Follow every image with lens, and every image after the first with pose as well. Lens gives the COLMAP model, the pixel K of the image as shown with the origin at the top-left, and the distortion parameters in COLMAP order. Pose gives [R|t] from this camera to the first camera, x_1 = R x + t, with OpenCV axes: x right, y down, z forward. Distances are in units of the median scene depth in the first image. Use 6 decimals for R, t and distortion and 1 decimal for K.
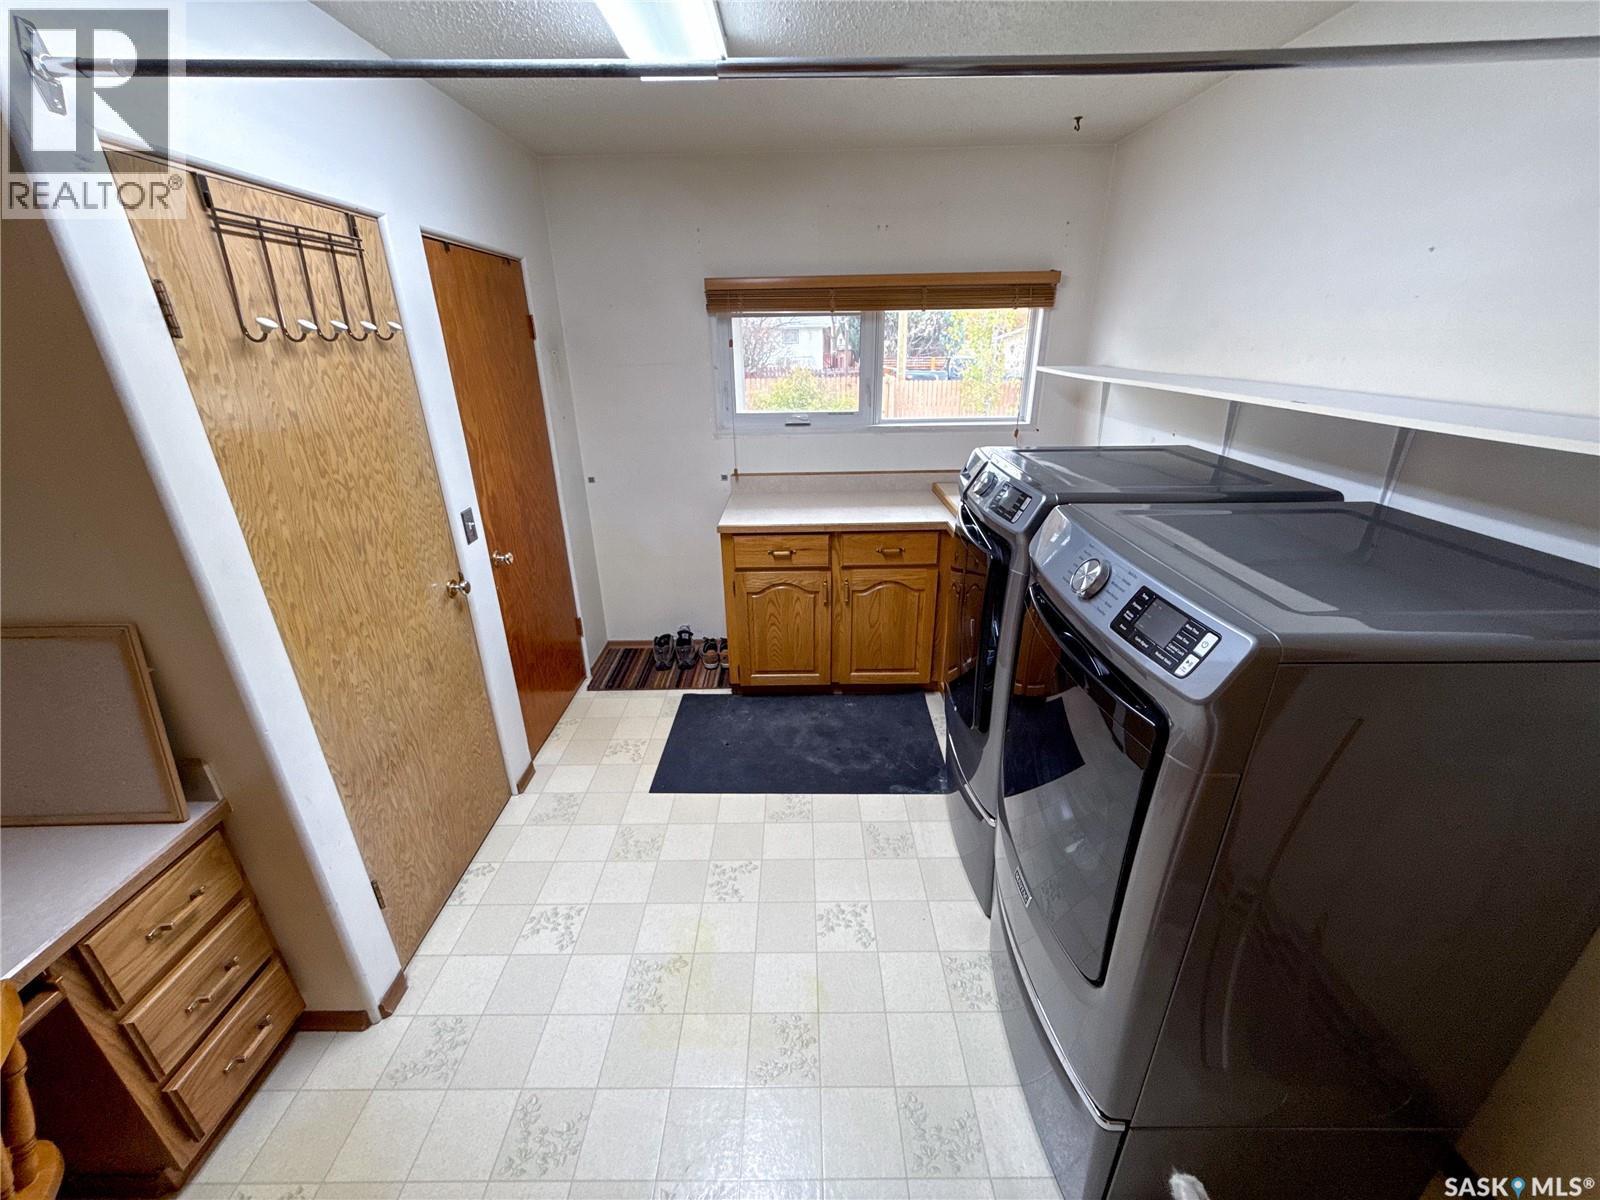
lens RADIAL K [[637.8, 0, 801.4], [0, 637.8, 604.4], [0, 0, 1]] dist [0.001758, 0.000221]
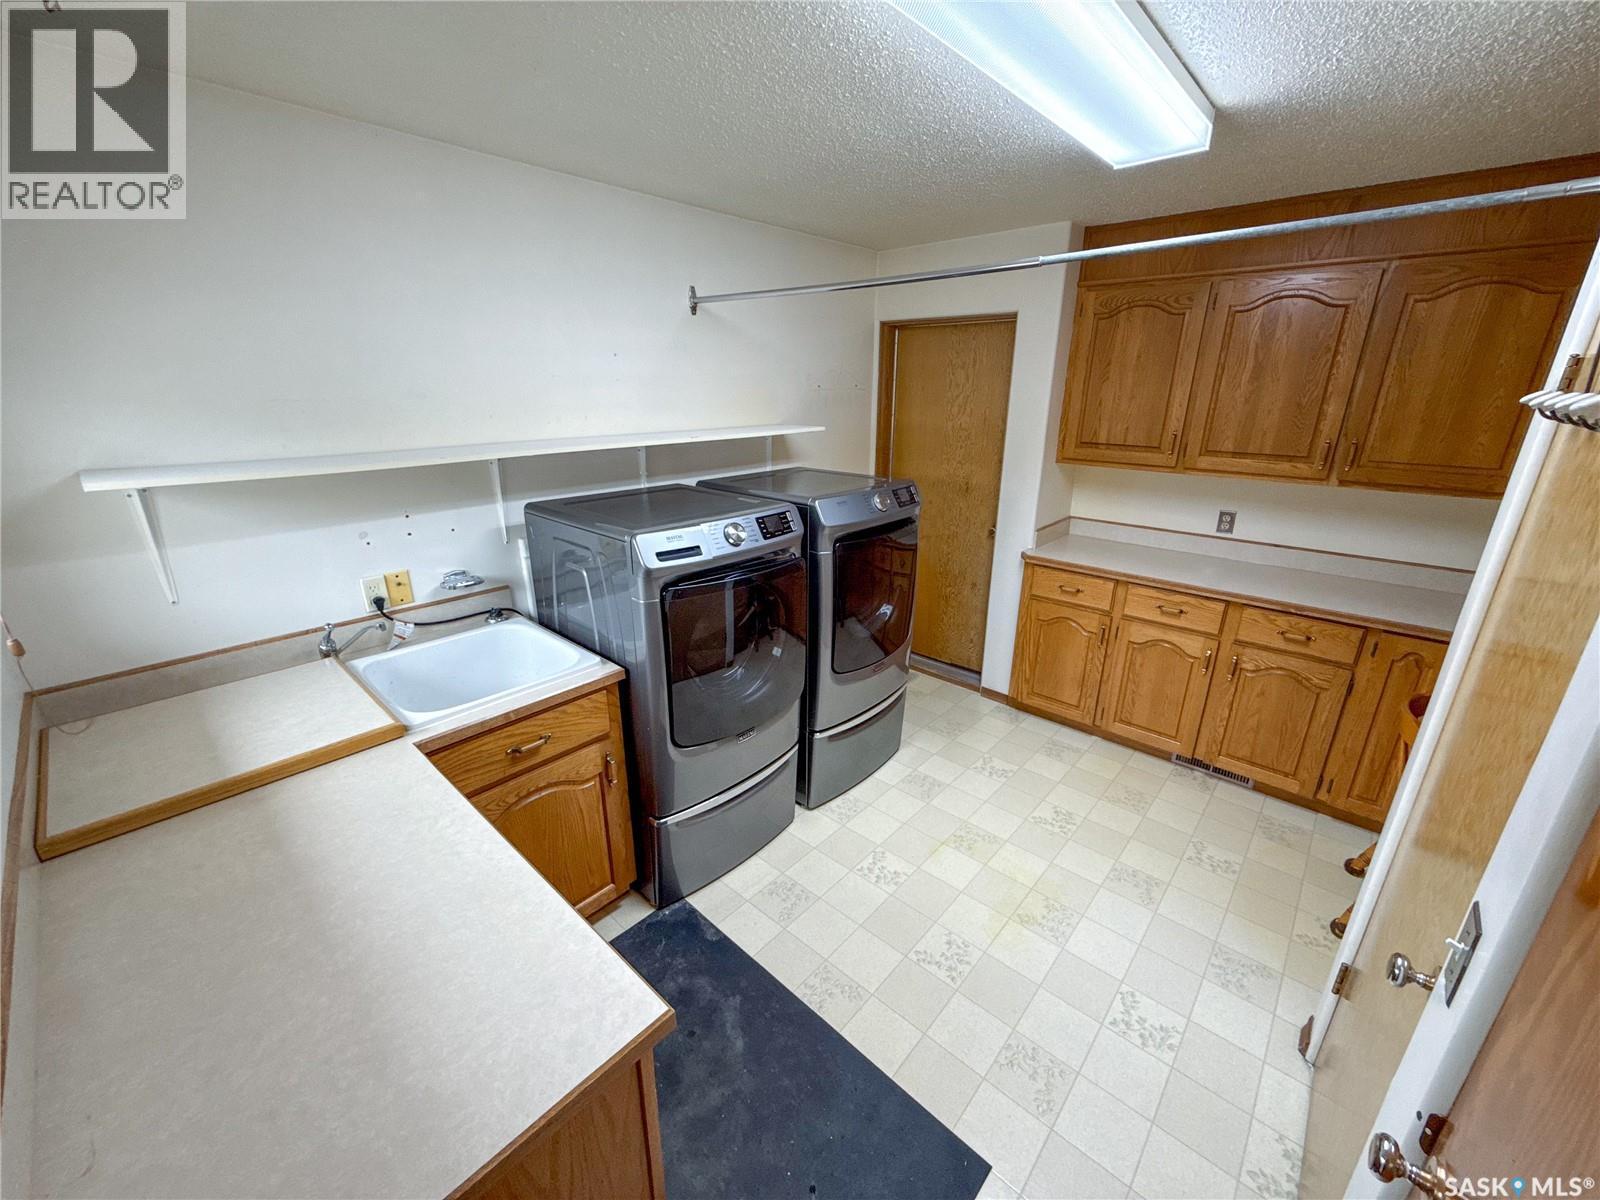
lens RADIAL K [[637.8, 0, 798.4], [0, 637.8, 595.3], [0, 0, 1]] dist [0.001758, 0.000221]
pose [[-0.737729, -0.207186, 0.642518, -0.448799], [0.267514, 0.784114, 0.560001, -0.587038], [-0.619832, 0.585012, -0.523039, 1.324822]]
